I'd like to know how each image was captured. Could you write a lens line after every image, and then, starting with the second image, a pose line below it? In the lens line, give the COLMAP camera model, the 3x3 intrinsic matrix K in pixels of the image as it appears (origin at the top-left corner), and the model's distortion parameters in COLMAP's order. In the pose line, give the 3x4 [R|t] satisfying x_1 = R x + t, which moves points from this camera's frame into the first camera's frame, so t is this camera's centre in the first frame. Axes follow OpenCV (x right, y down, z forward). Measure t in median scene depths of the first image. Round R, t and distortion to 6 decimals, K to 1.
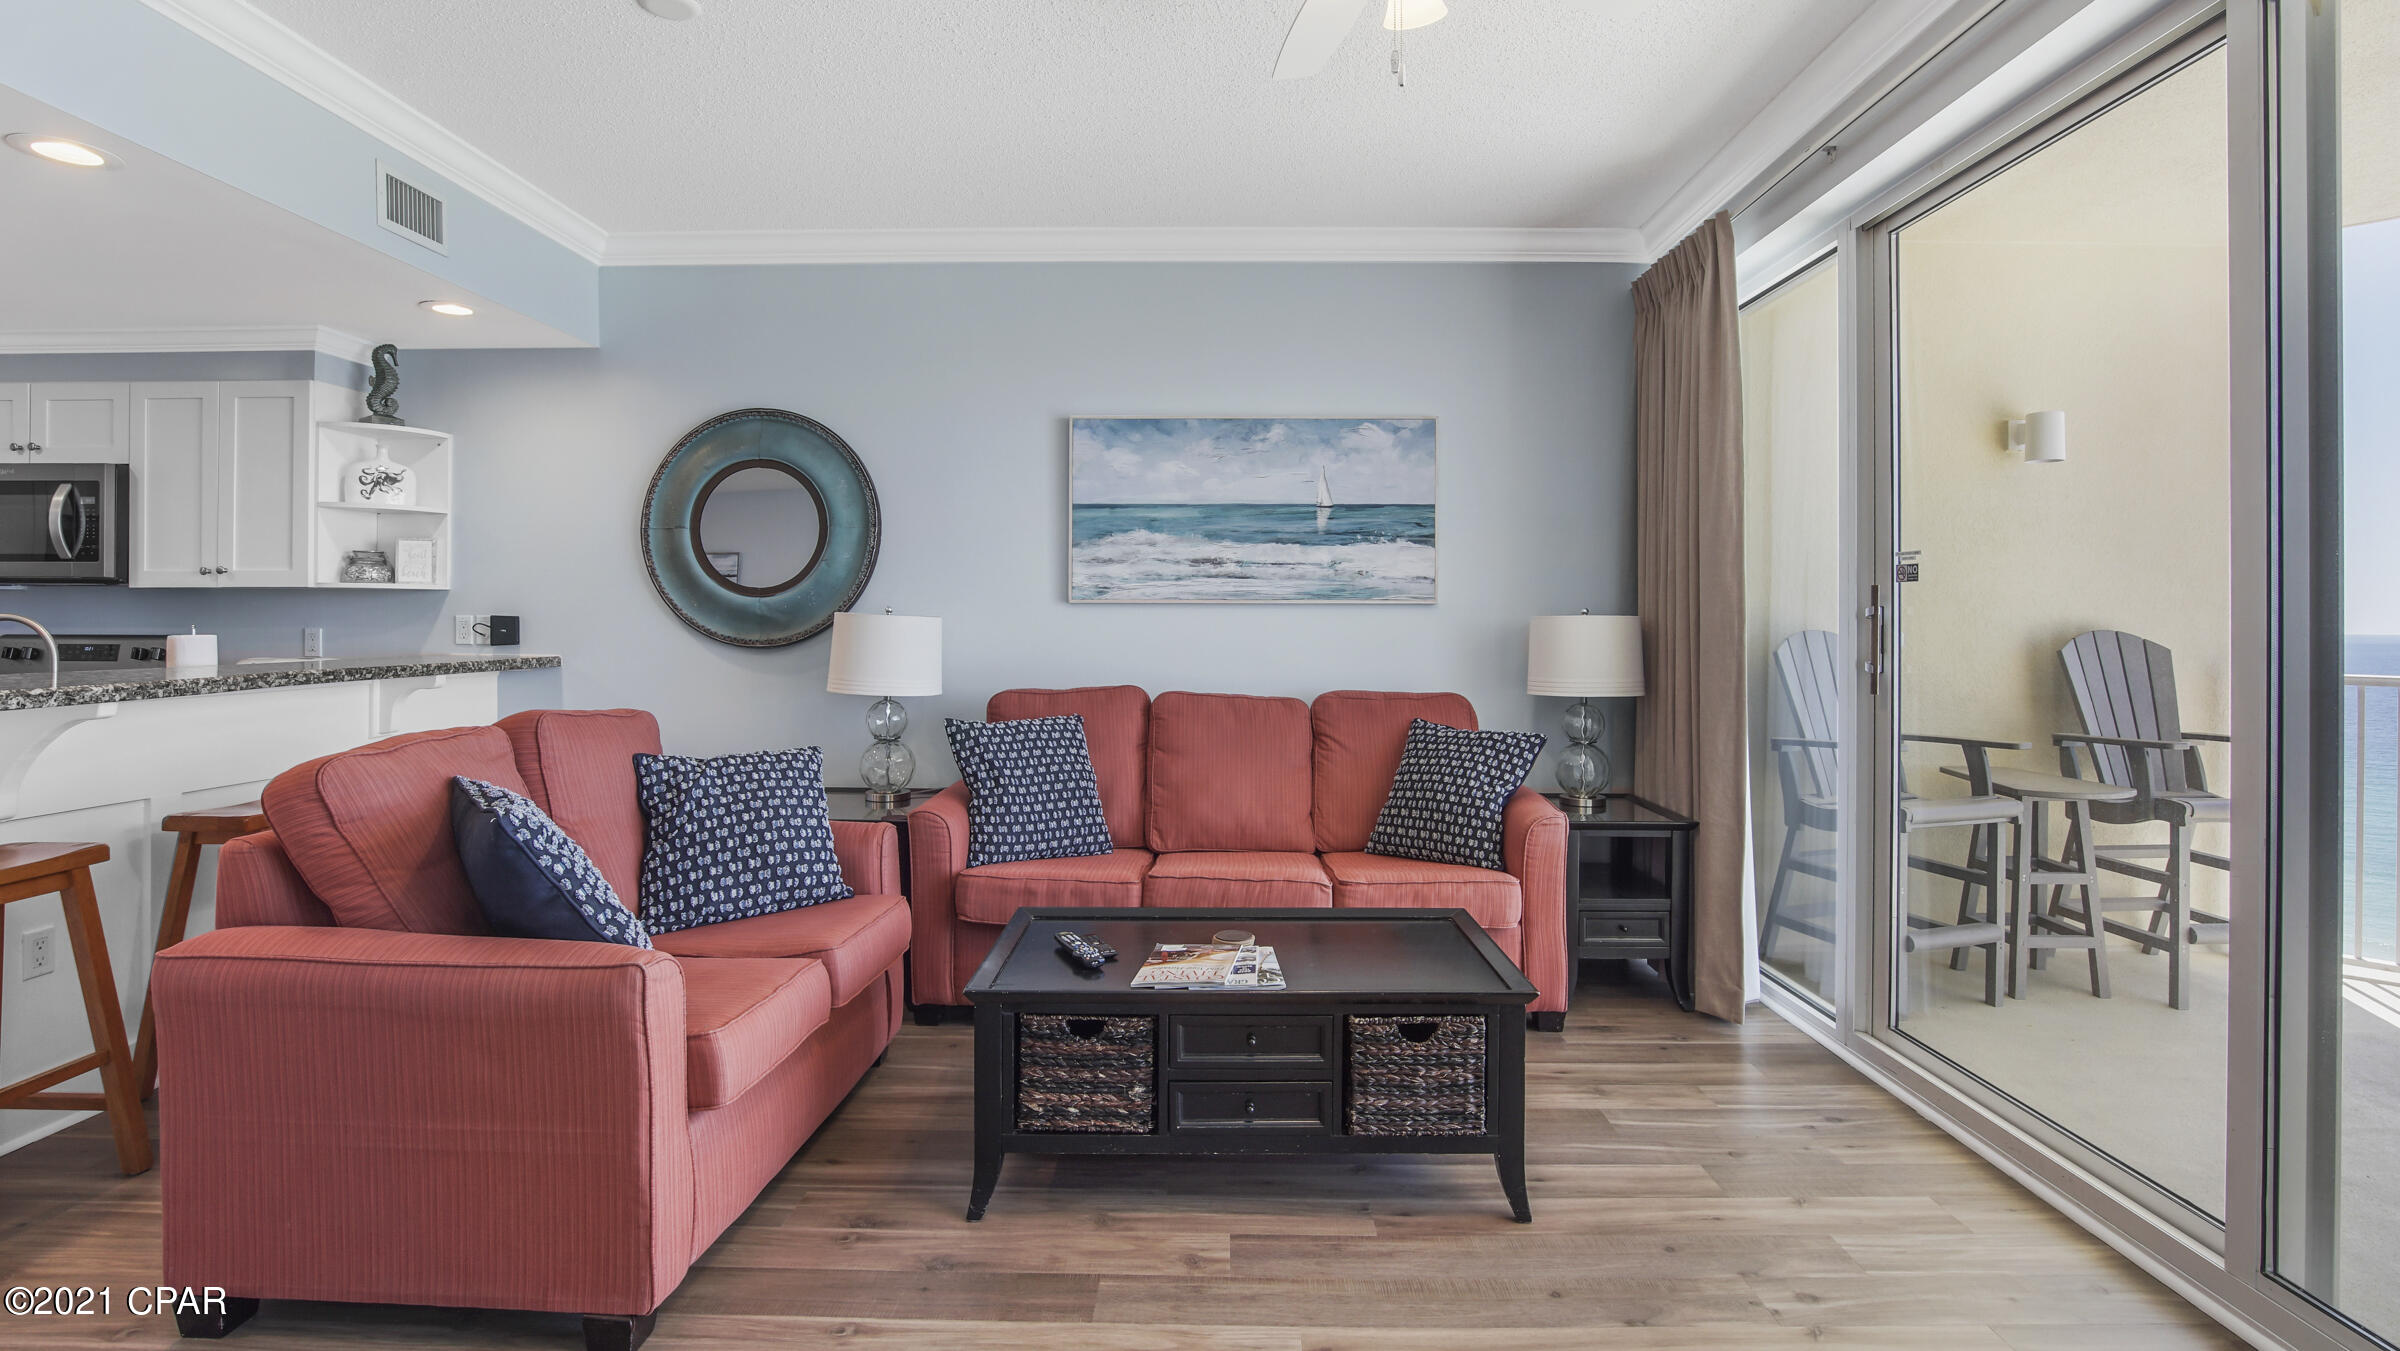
lens RADIAL K [[1087.6, 0, 1203.0], [0, 1087.6, 612.0], [0, 0, 1]] dist [-0.027735, -0.000101]
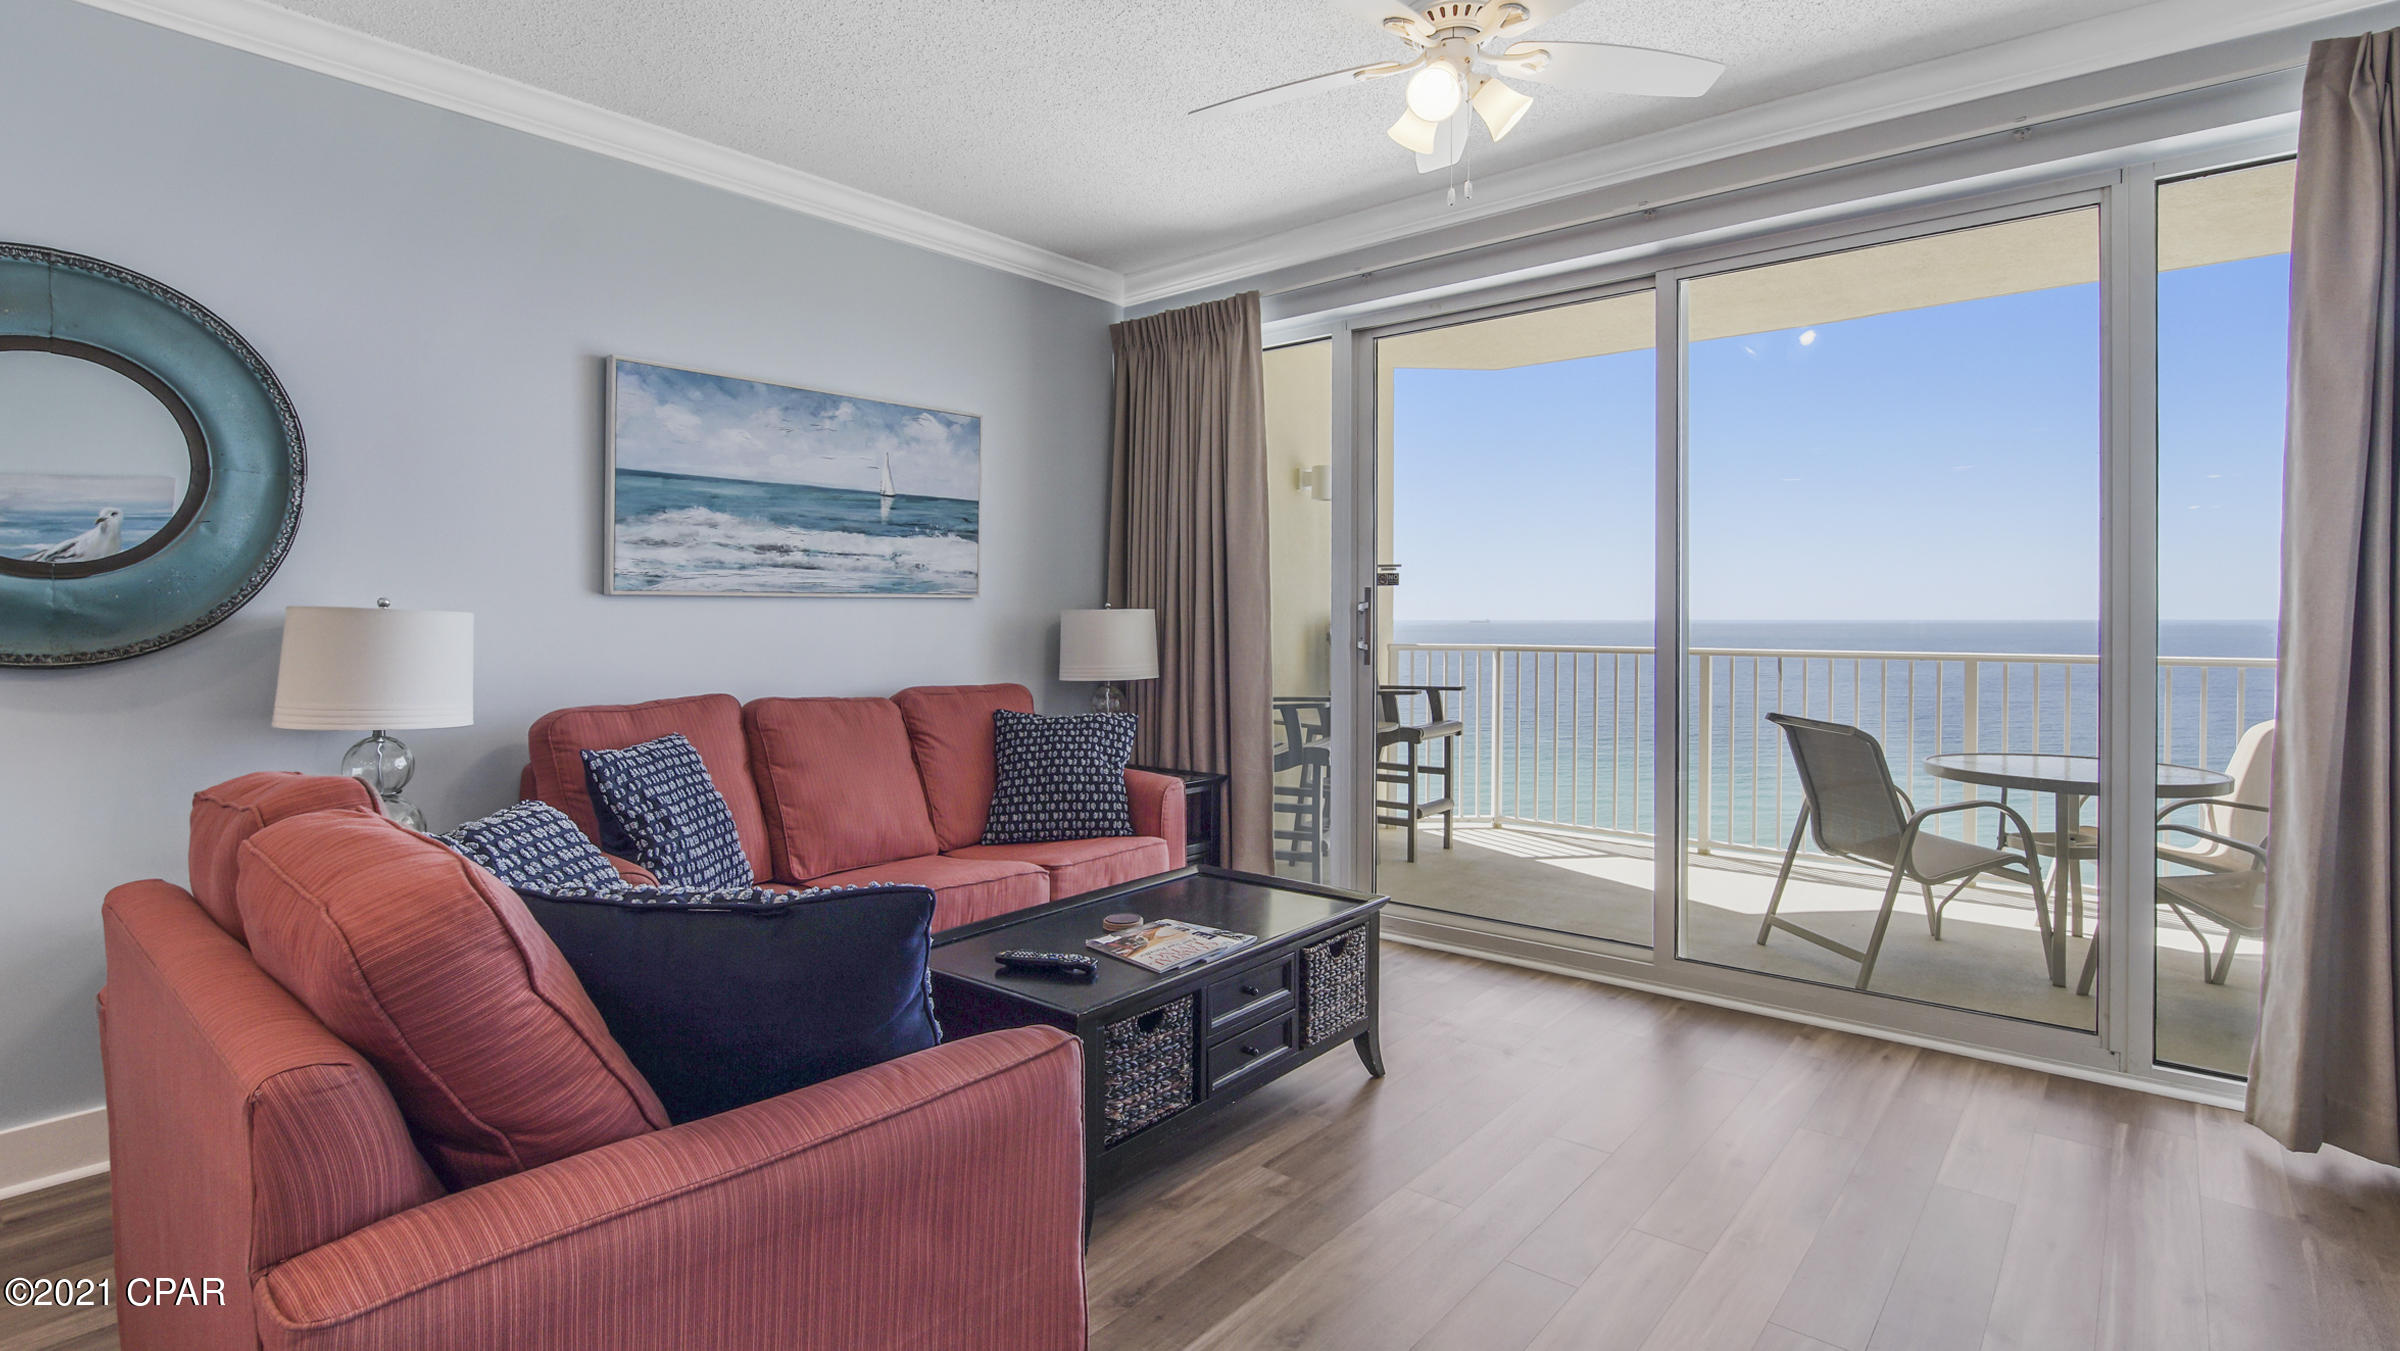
lens RADIAL K [[1138.5, 0, 1187.7], [0, 1138.5, 607.6], [0, 0, 1]] dist [-0.004153, -0.000514]
pose [[0.646841, -0.000829, 0.762624, -0.478939], [-0.002385, 0.999992, 0.003110, -0.002520], [-0.762621, -0.003830, 0.646835, 0.154458]]
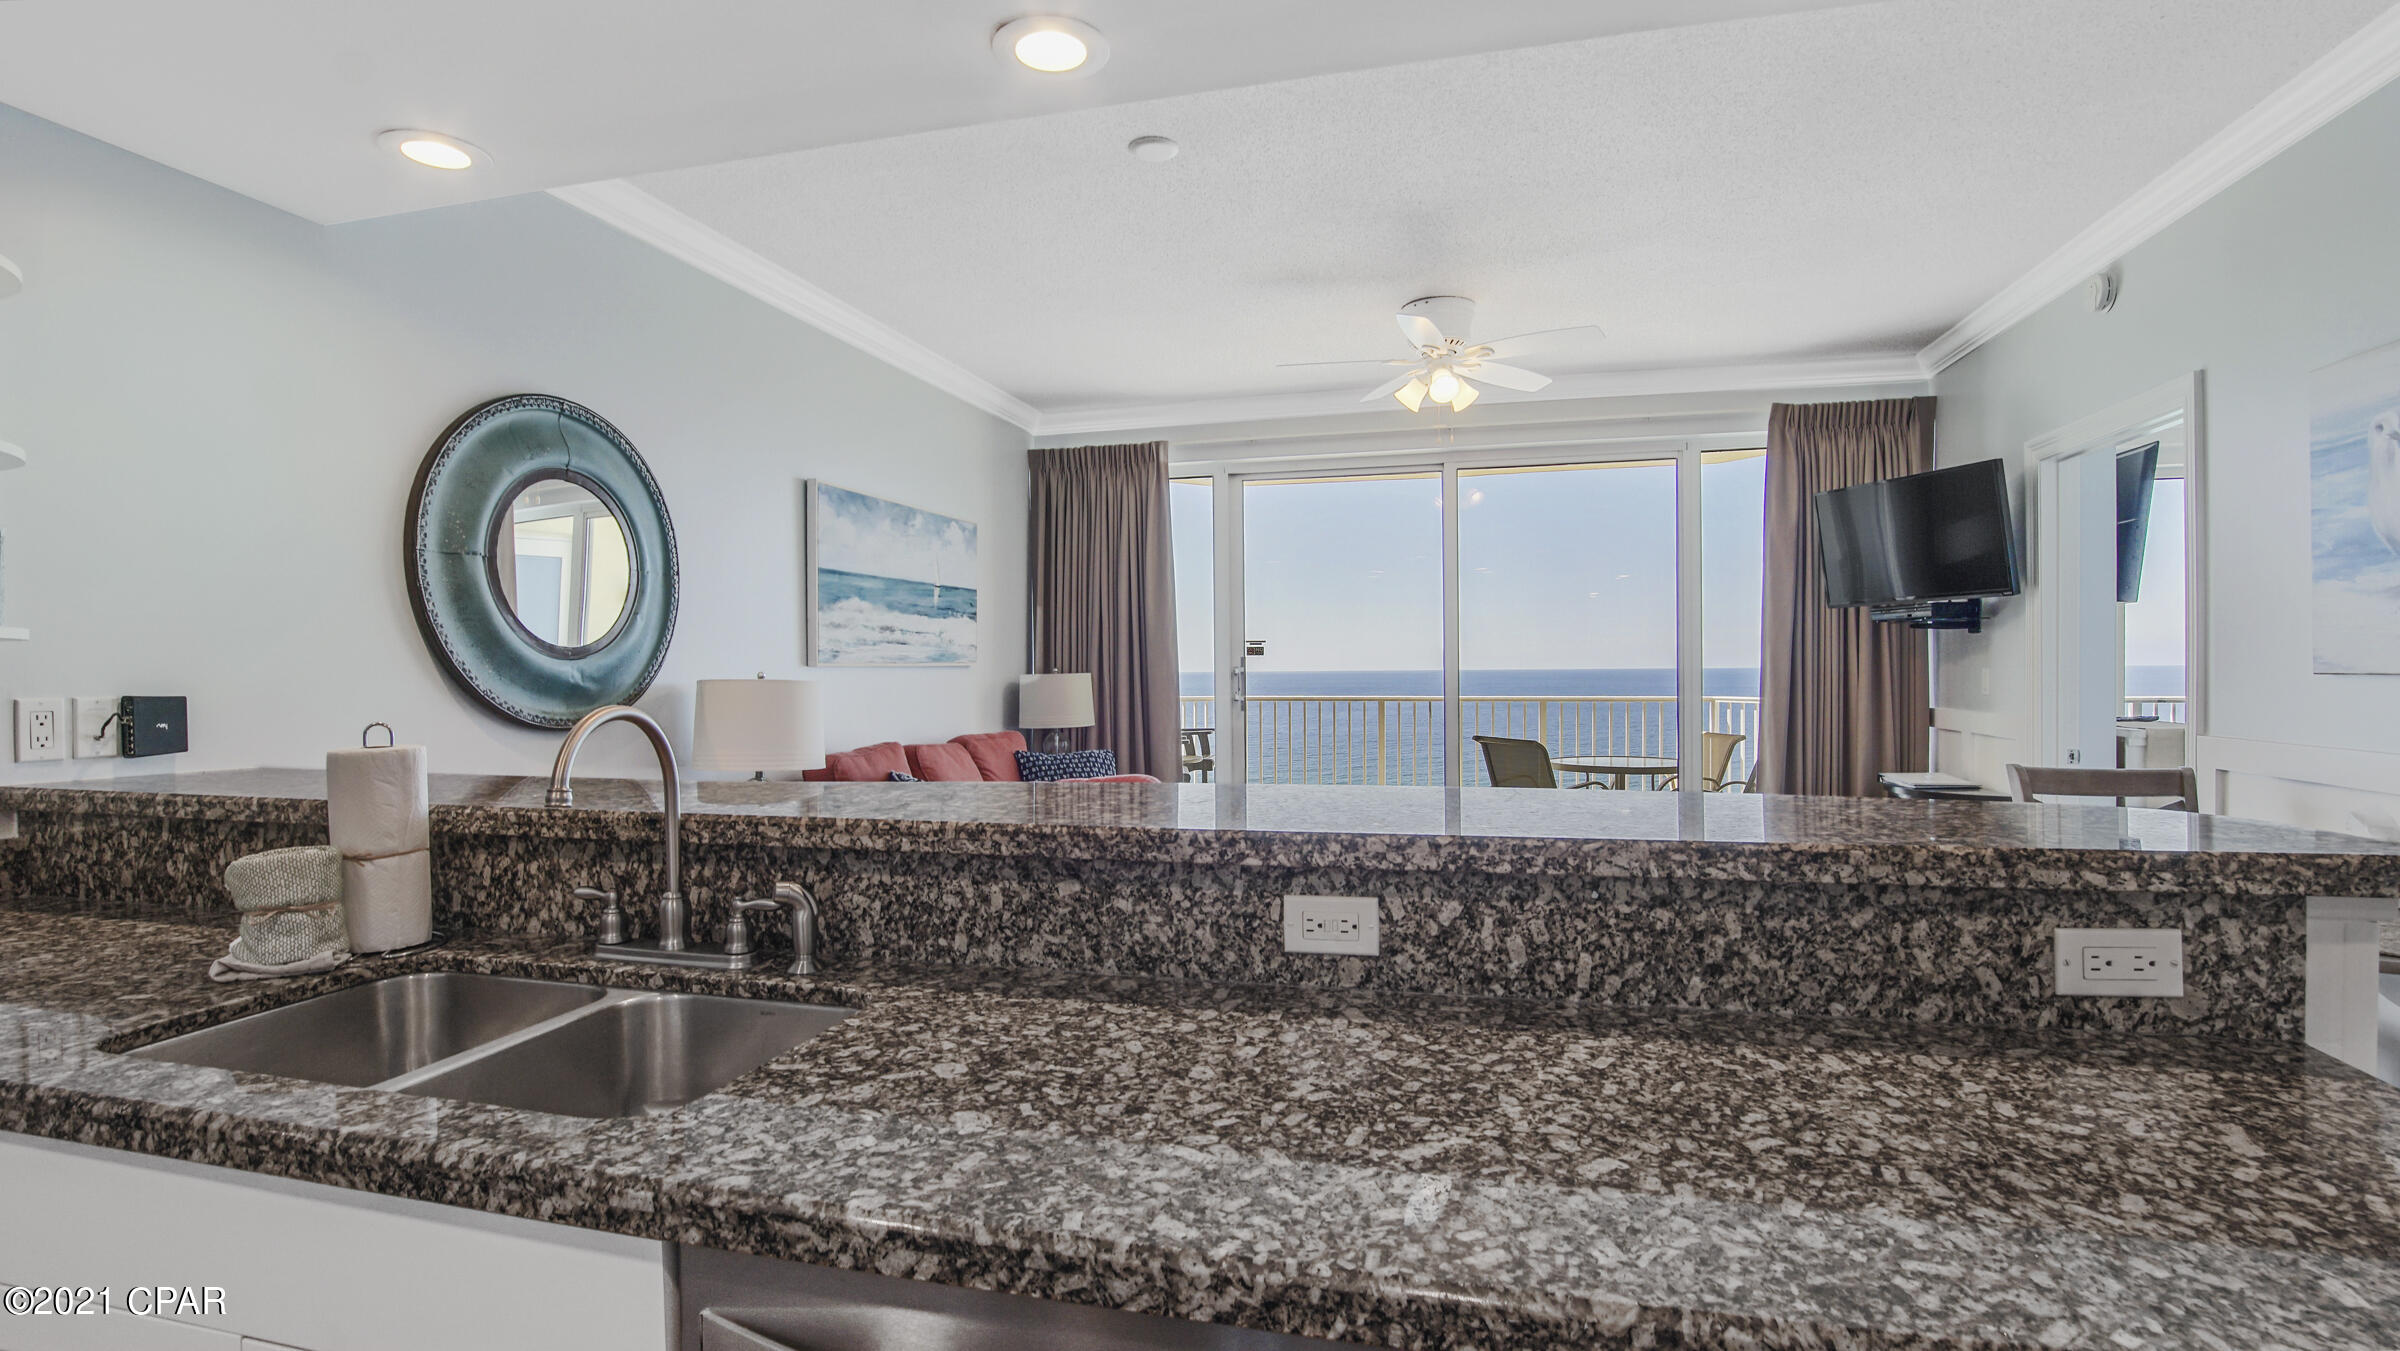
lens RADIAL K [[1137.0, 0, 1200.0], [0, 1137.0, 675.5], [0, 0, 1]] dist [-0.001933, -0.000004]
pose [[0.247623, -0.012106, 0.968781, -1.050981], [0.004692, 0.999925, 0.011296, -0.010154], [-0.968845, 0.001749, 0.247662, 0.399570]]
